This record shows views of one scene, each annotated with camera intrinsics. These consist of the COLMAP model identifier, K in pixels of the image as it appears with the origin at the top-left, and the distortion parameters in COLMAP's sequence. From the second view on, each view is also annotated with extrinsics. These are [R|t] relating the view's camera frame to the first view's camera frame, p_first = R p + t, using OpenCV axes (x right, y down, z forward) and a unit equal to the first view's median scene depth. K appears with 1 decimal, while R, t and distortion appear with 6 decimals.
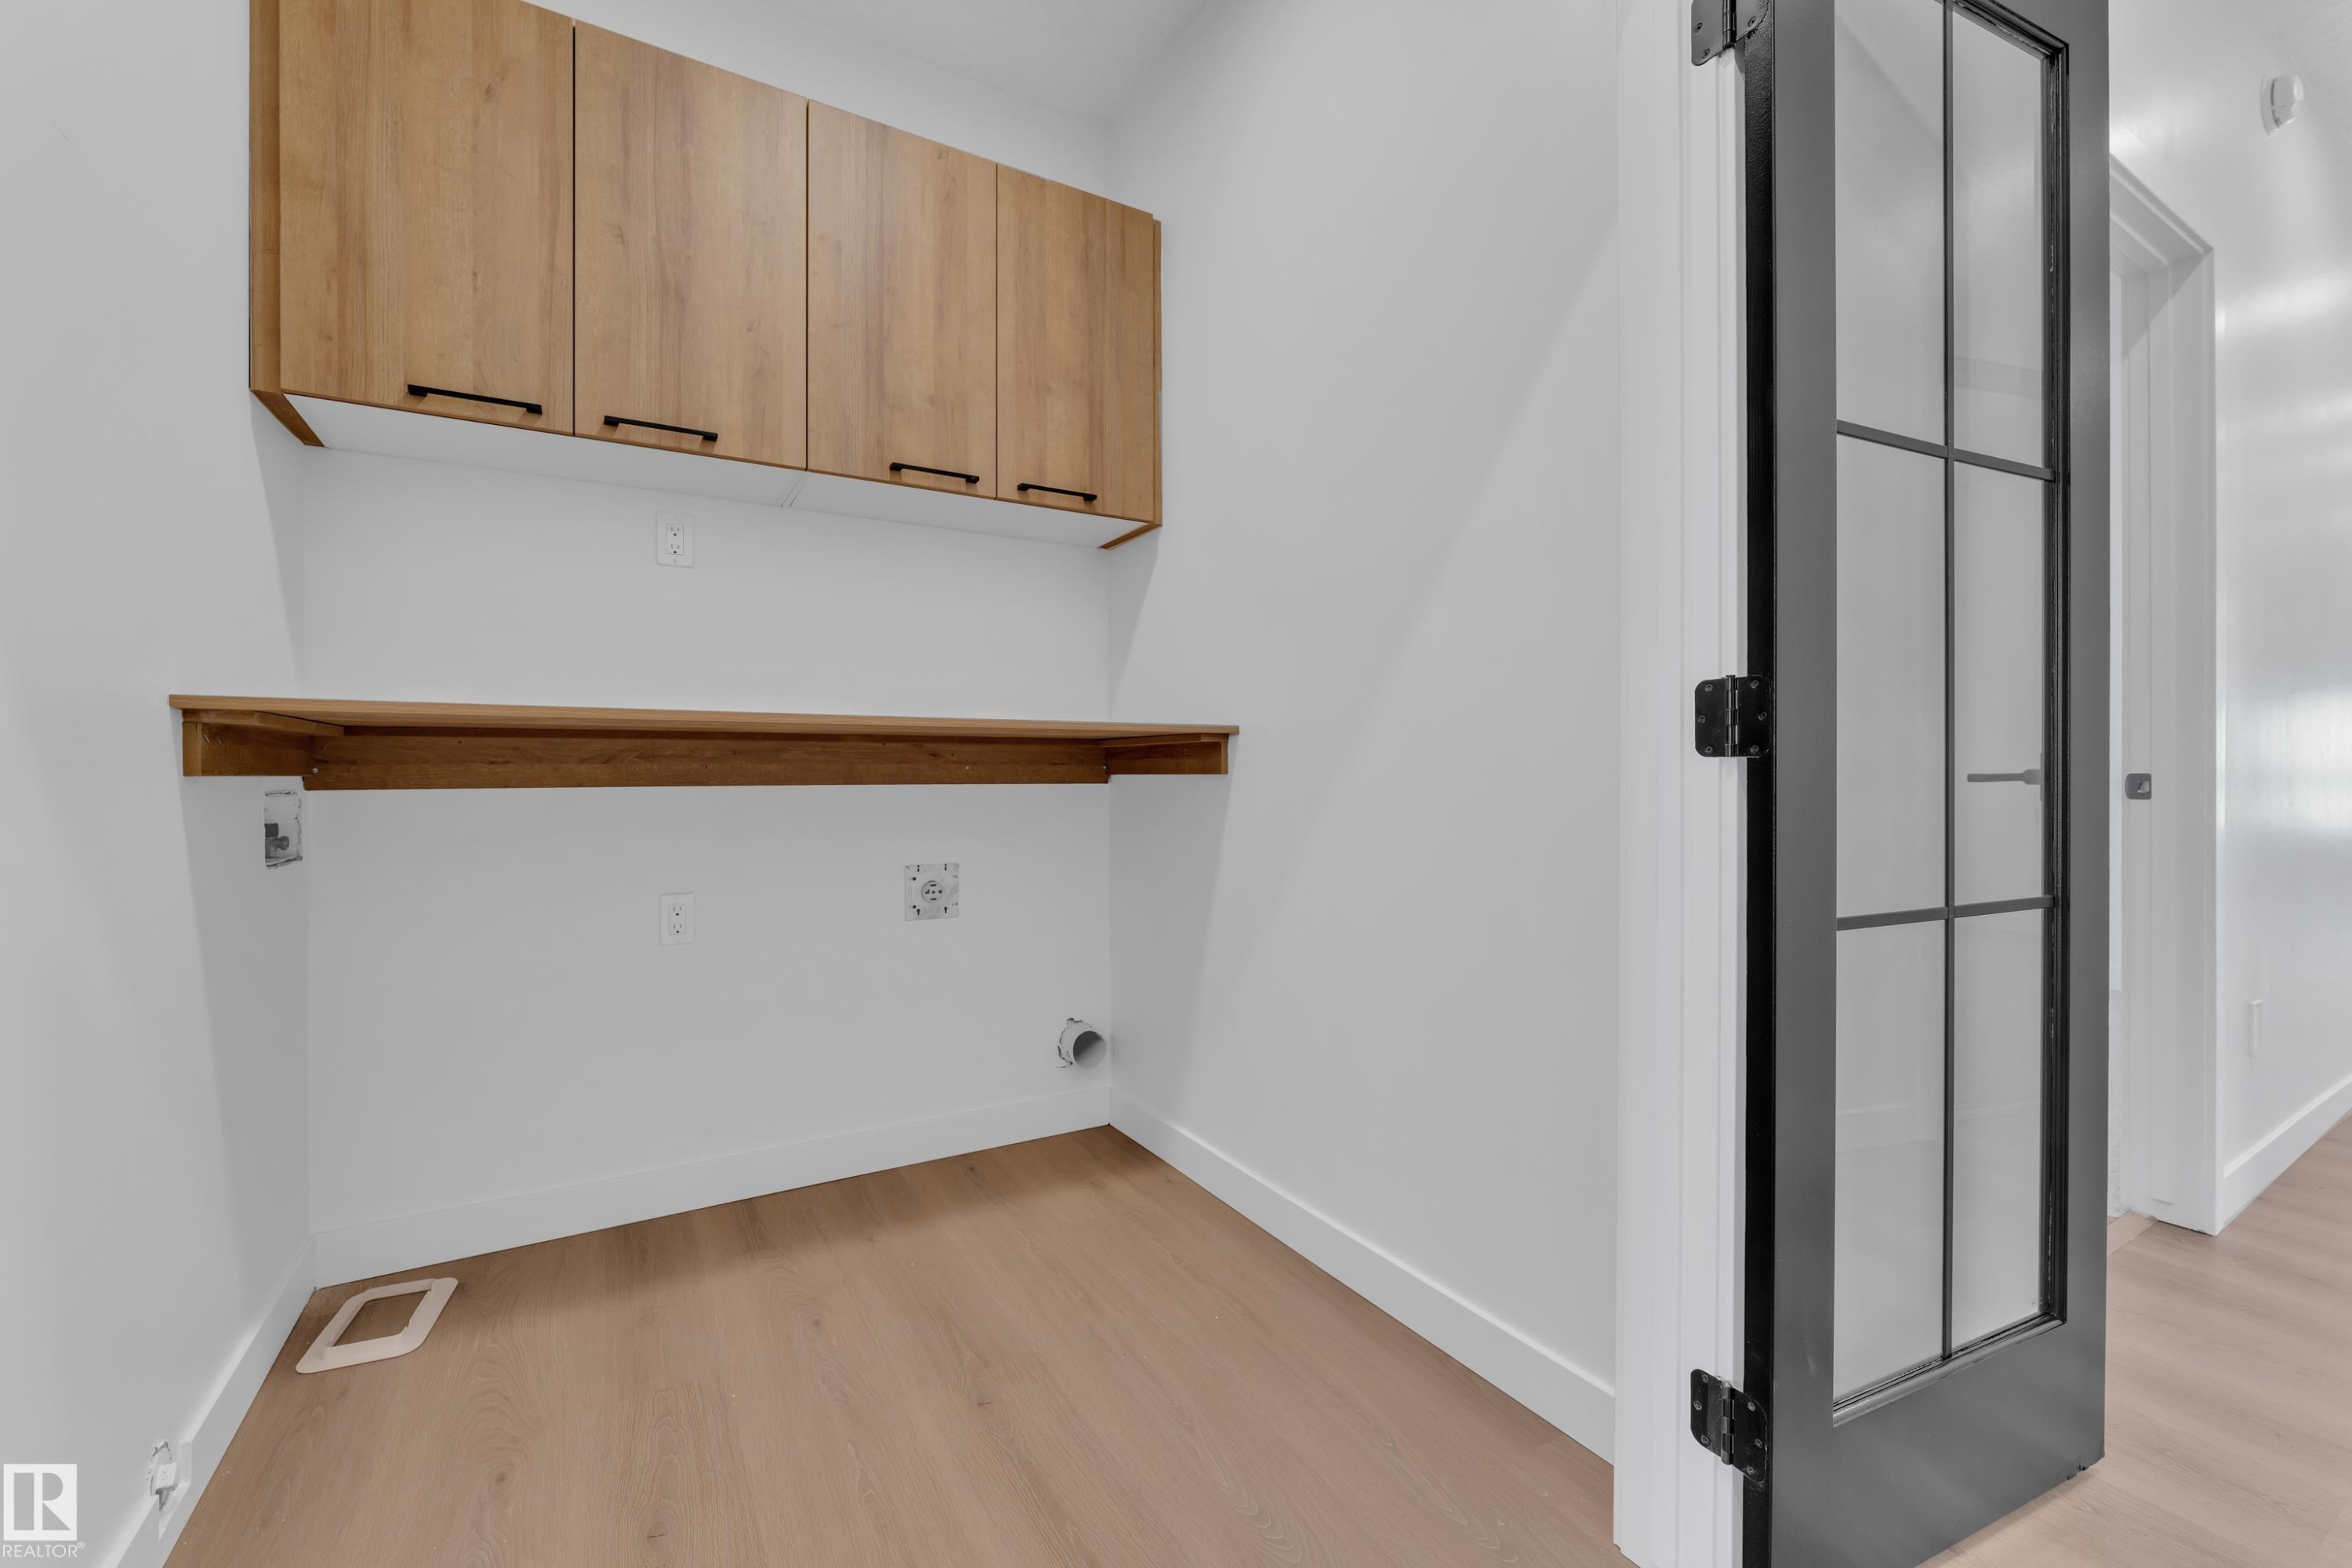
lens RADIAL K [[955.2, 0, 1165.3], [0, 955.2, 786.6], [0, 0, 1]] dist [-0.001935, -0.000268]
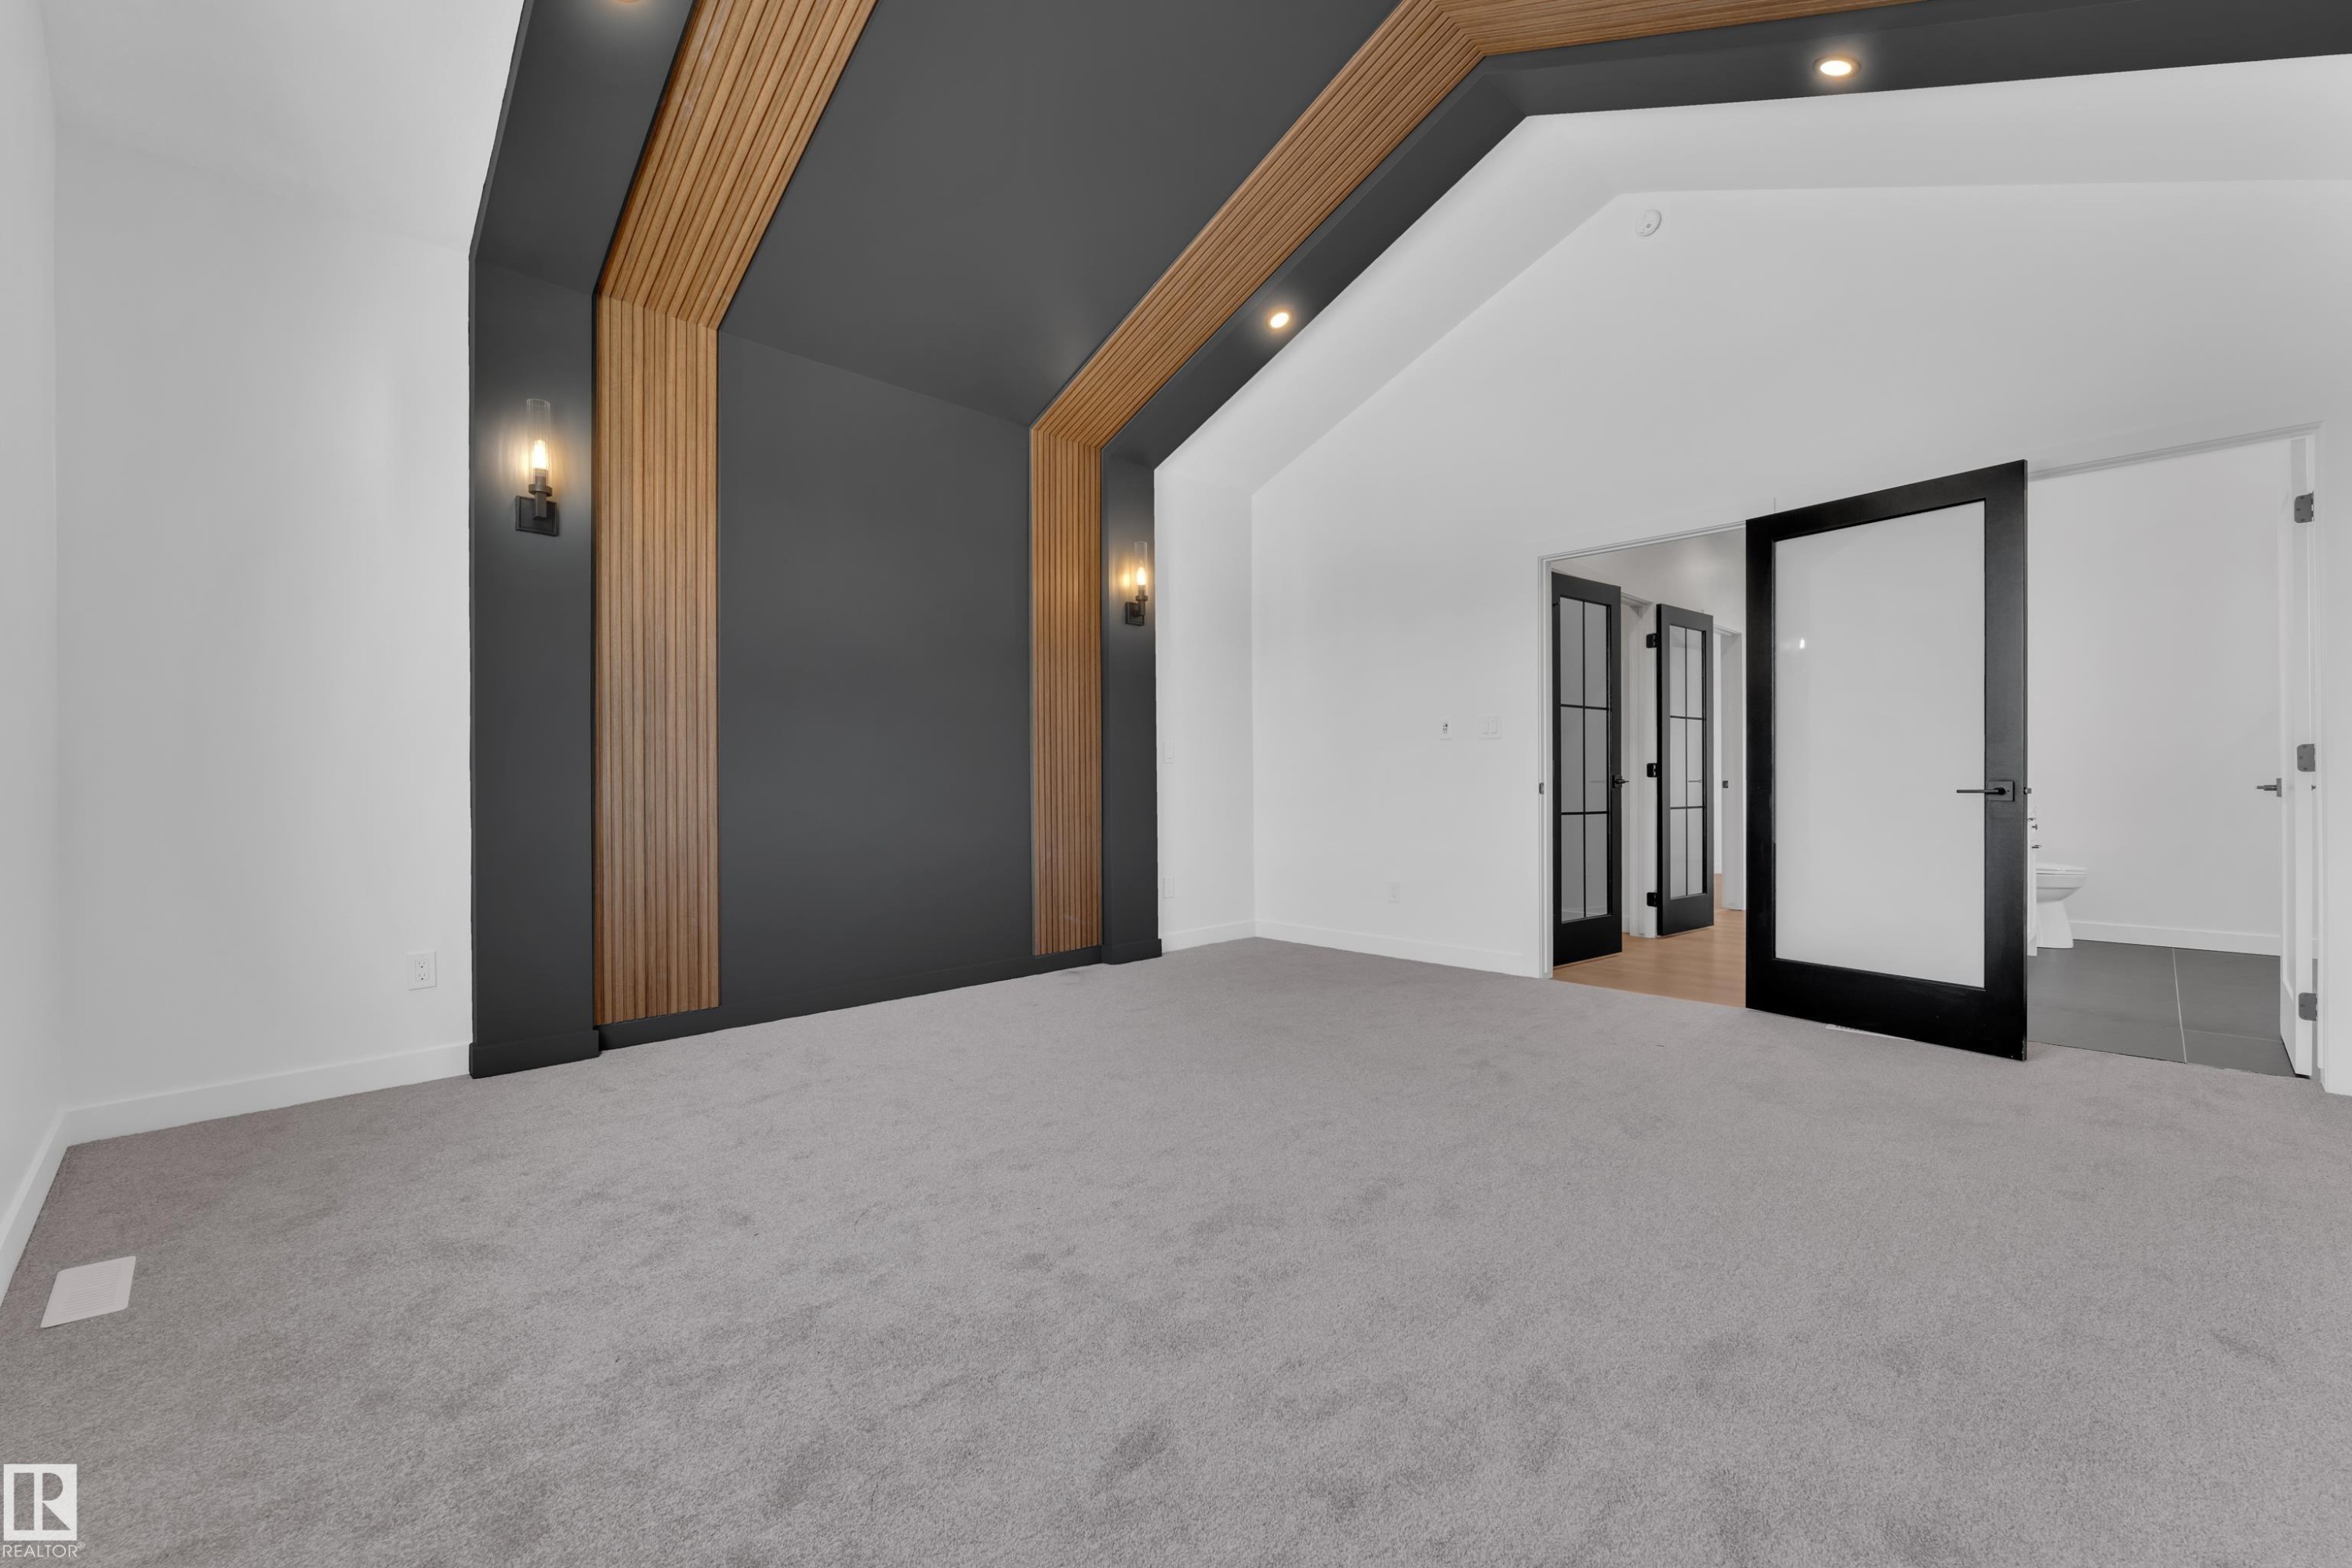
lens RADIAL K [[955.2, 0, 1191.3], [0, 955.2, 780.8], [0, 0, 1]] dist [-0.001935, -0.000268]
pose [[0.967281, -0.010054, 0.253507, -3.238989], [0.009800, 0.999949, 0.002265, -0.047660], [-0.253517, 0.000293, 0.967331, -3.485994]]
